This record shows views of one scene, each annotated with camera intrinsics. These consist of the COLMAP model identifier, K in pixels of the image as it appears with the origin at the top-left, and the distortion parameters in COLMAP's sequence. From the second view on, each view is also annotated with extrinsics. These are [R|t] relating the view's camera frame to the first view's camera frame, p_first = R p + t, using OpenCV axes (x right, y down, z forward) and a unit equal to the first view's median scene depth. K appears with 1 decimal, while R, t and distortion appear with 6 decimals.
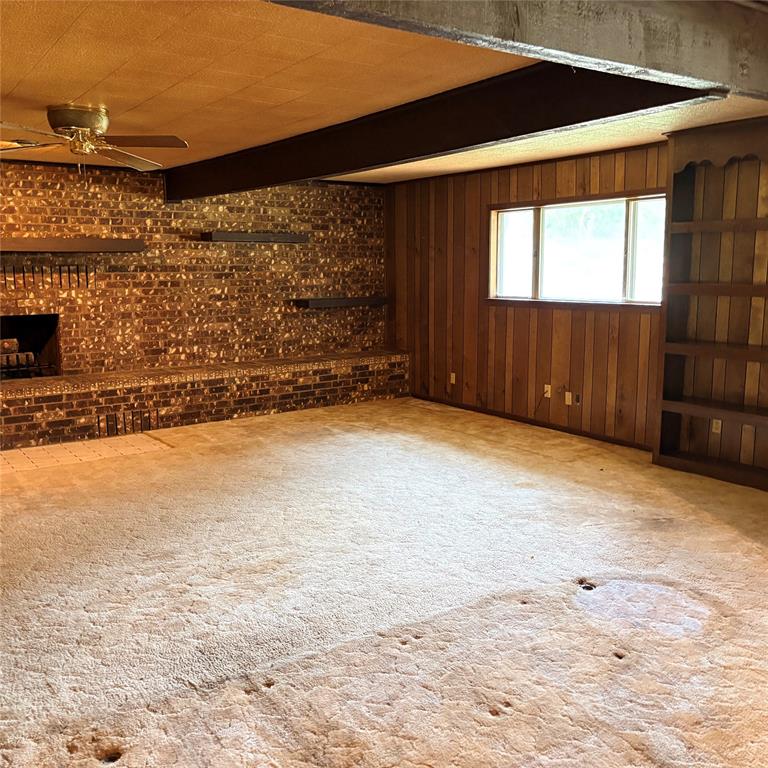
lens RADIAL K [[779.7, 0, 383.4], [0, 779.7, 384.0], [0, 0, 1]] dist [0.013516, 0.000000]
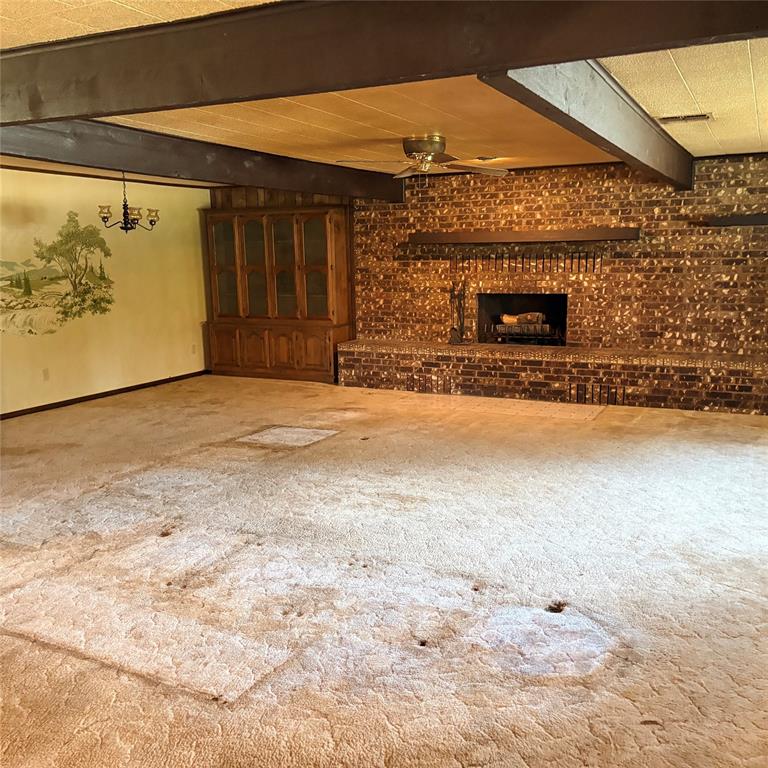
lens RADIAL K [[779.7, 0, 383.0], [0, 779.7, 385.1], [0, 0, 1]] dist [0.013516, 0.000000]
pose [[0.471589, 0.145757, -0.869689, 0.483532], [-0.124807, 0.987349, 0.097800, -0.033606], [0.872941, 0.062421, 0.483815, 0.192721]]
